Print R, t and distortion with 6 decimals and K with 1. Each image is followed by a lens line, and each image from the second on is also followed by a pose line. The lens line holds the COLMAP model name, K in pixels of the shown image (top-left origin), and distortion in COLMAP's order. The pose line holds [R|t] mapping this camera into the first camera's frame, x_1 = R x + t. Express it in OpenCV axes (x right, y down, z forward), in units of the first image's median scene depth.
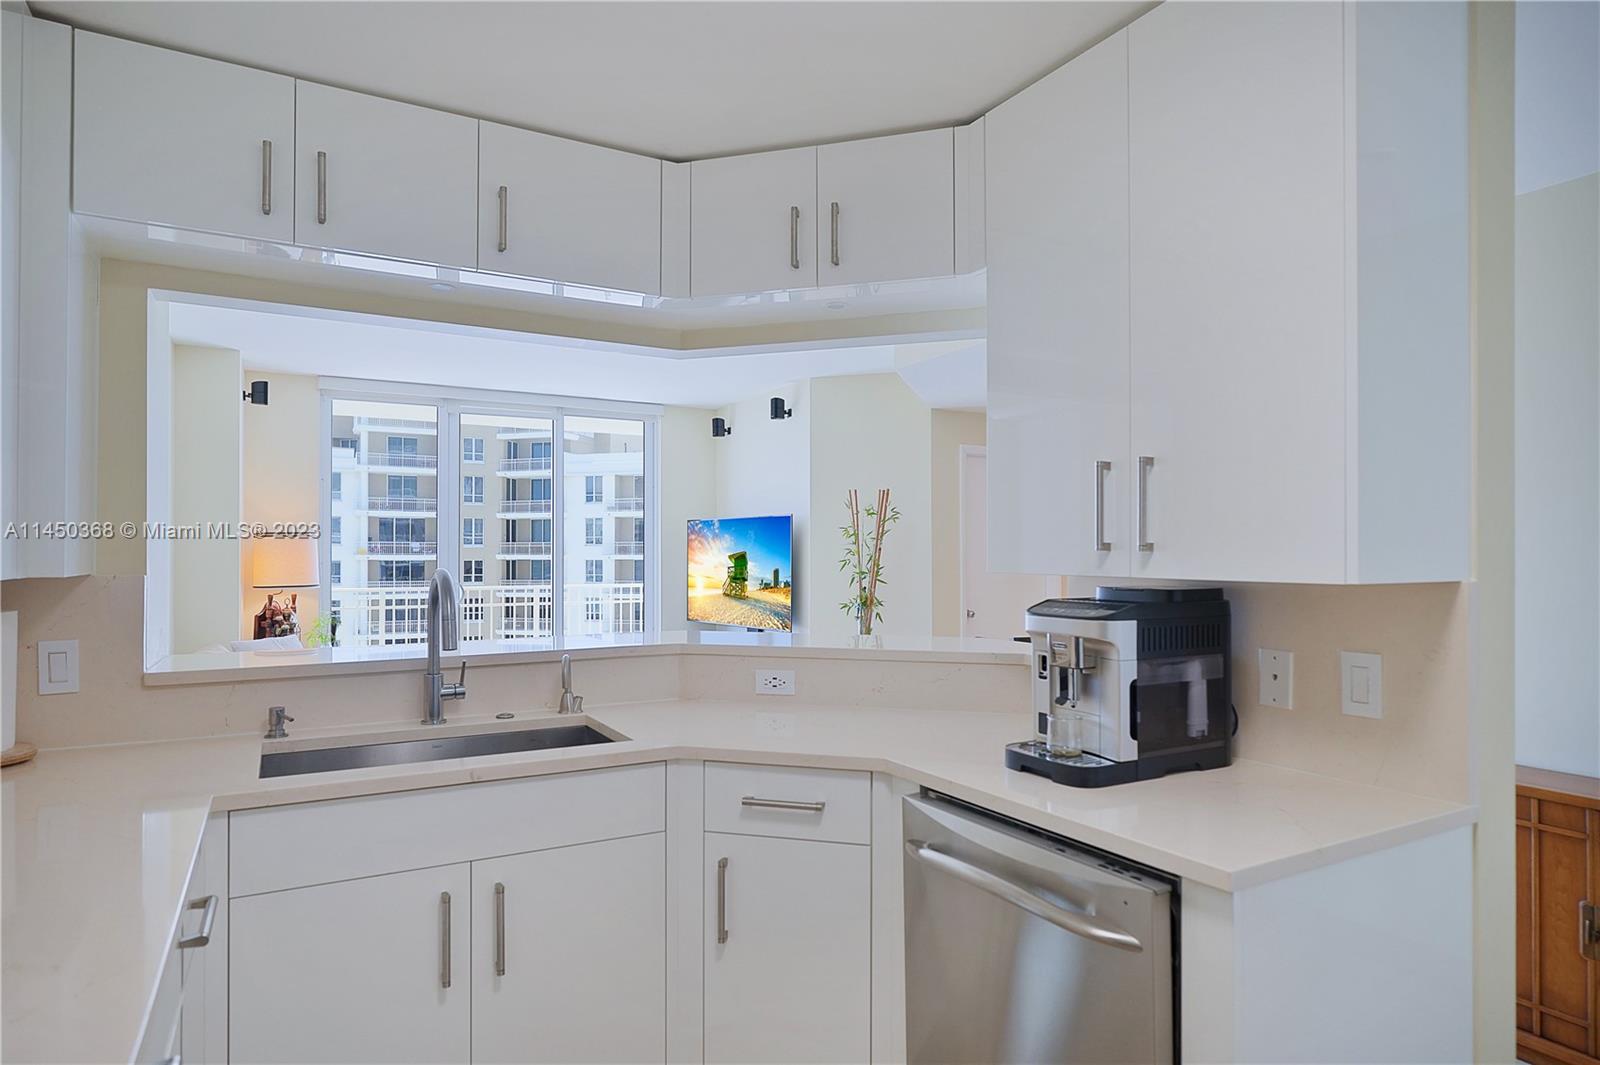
lens RADIAL K [[952.7, 0, 744.8], [0, 952.7, 553.7], [0, 0, 1]] dist [-0.002343, -0.000122]
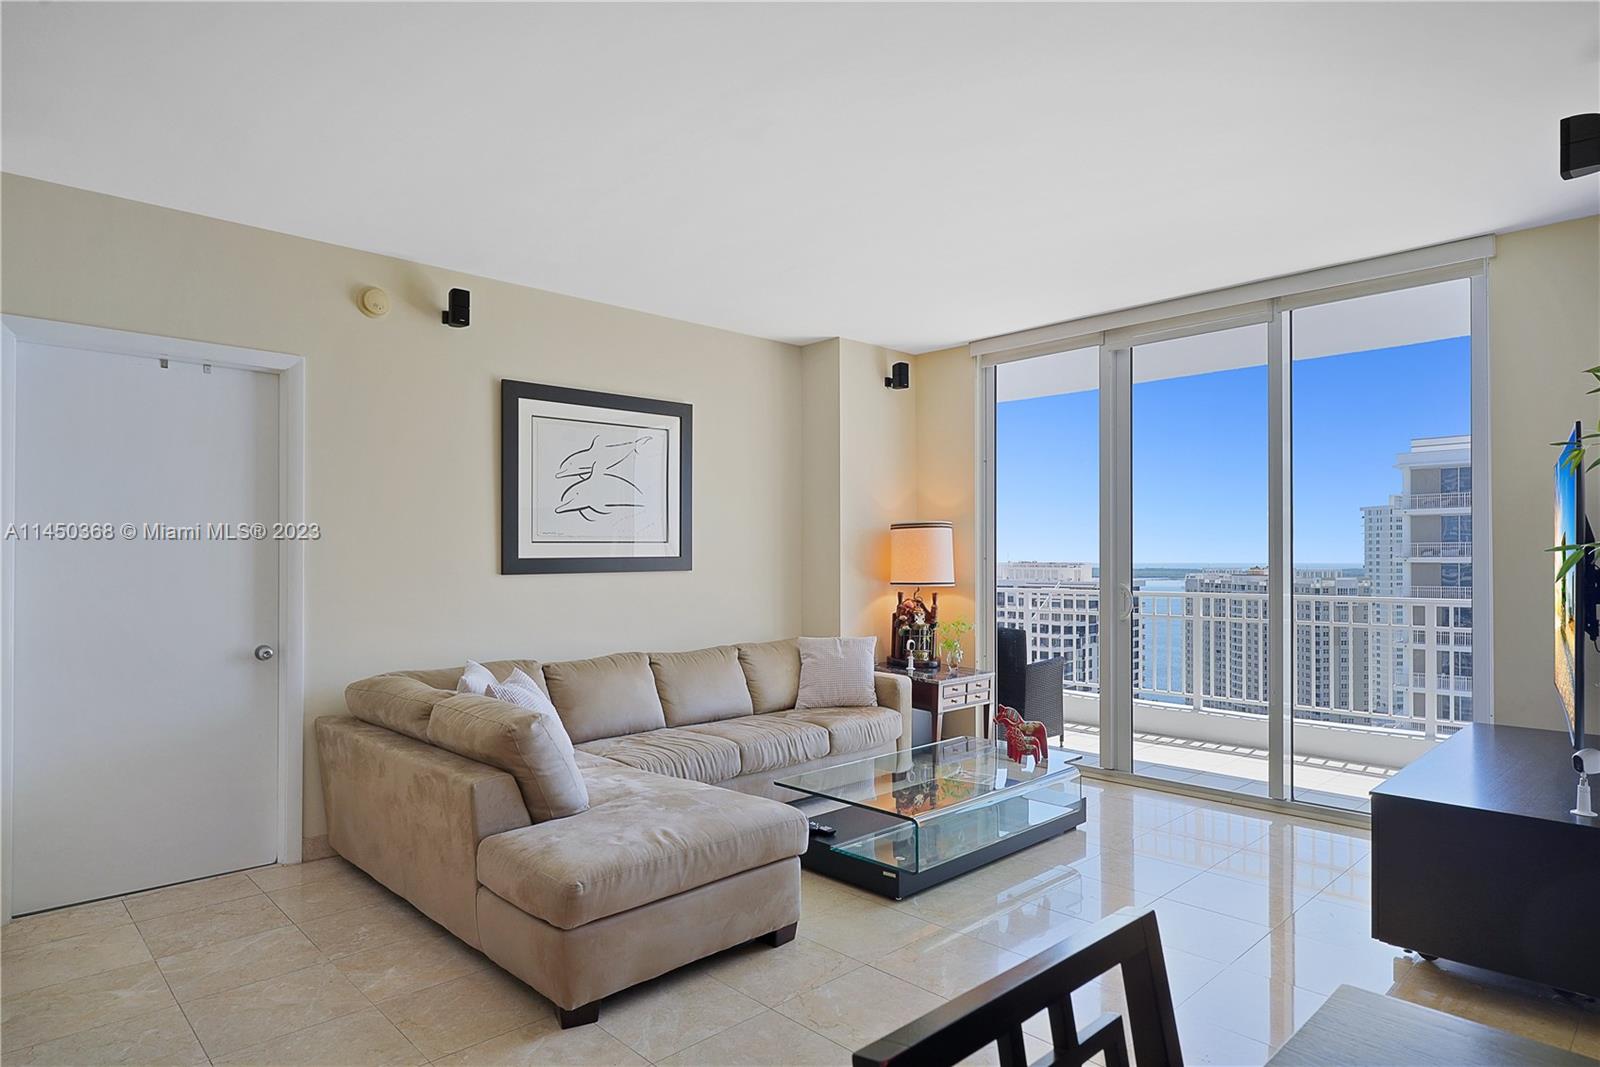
lens RADIAL K [[897.6, 0, 802.4], [0, 897.6, 555.6], [0, 0, 1]] dist [-0.001202, 0.000211]
pose [[0.305013, -0.008280, -0.952312, 0.265742], [0.004857, 0.999963, -0.007138, 0.011735], [0.952336, -0.002448, 0.305042, 0.564692]]
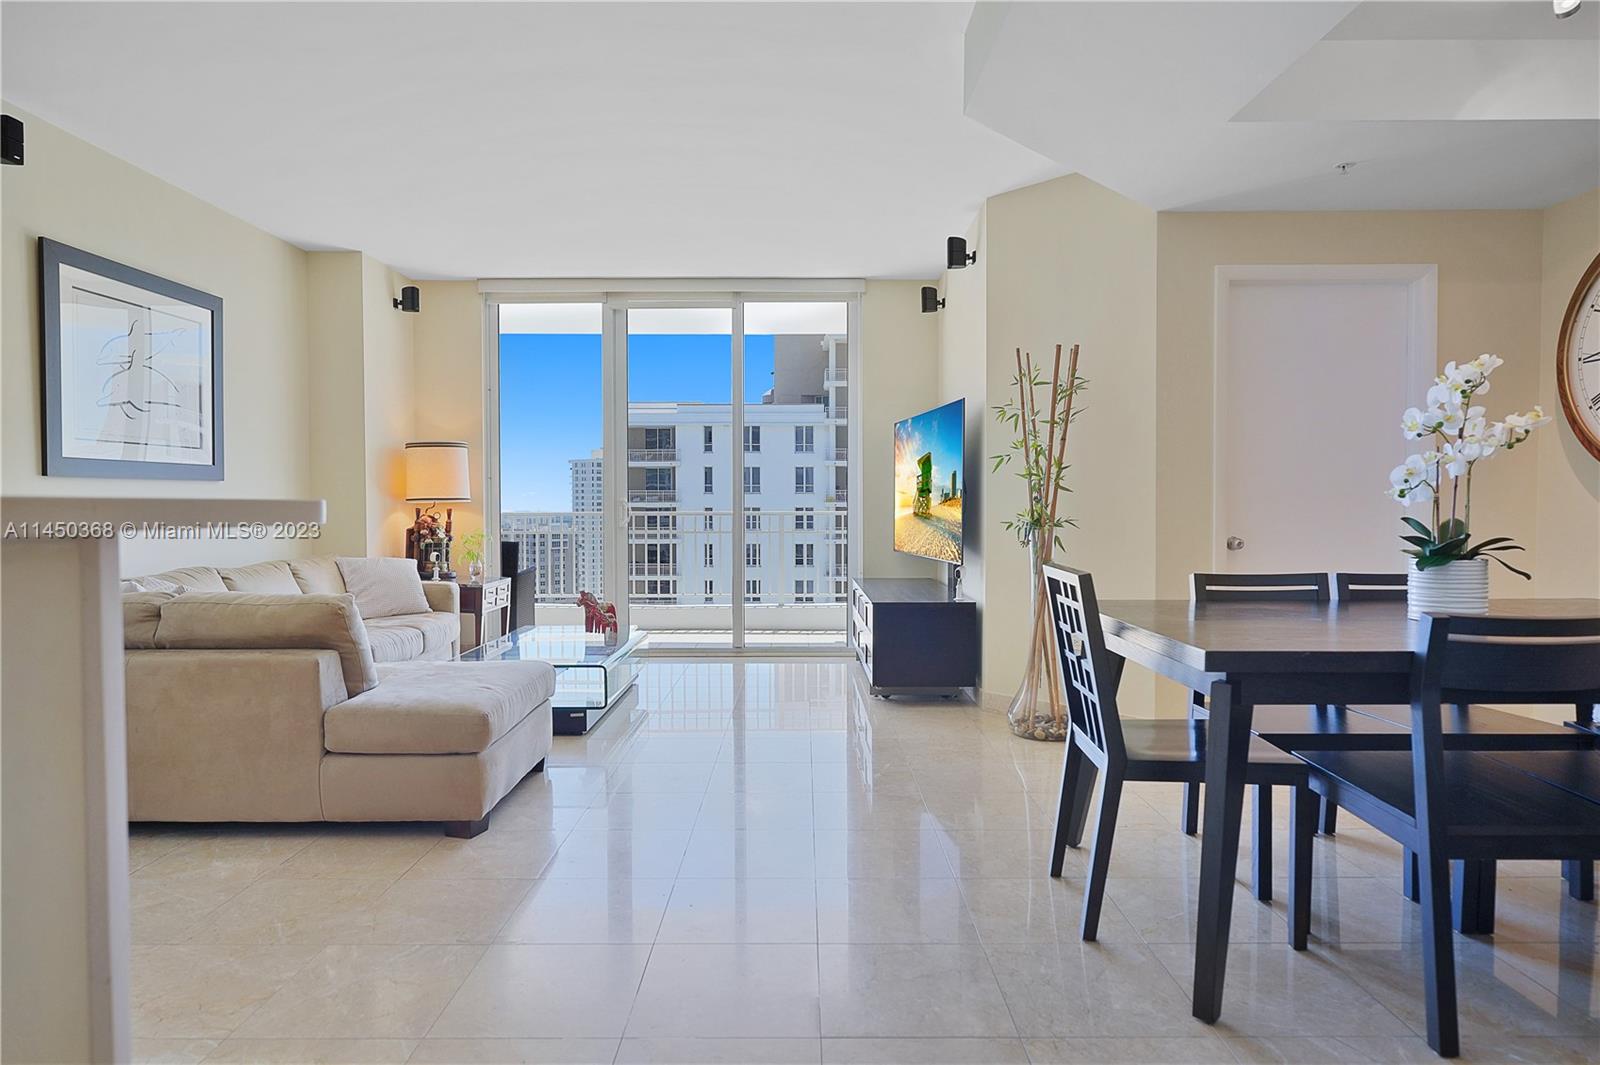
lens RADIAL K [[930.5, 0, 784.2], [0, 930.5, 529.8], [0, 0, 1]] dist [0.001800, -0.000065]
pose [[0.890264, 0.006647, -0.455396, 0.230443], [0.005524, 0.999662, 0.025390, 0.038015], [0.455411, -0.025120, 0.889927, 0.287797]]
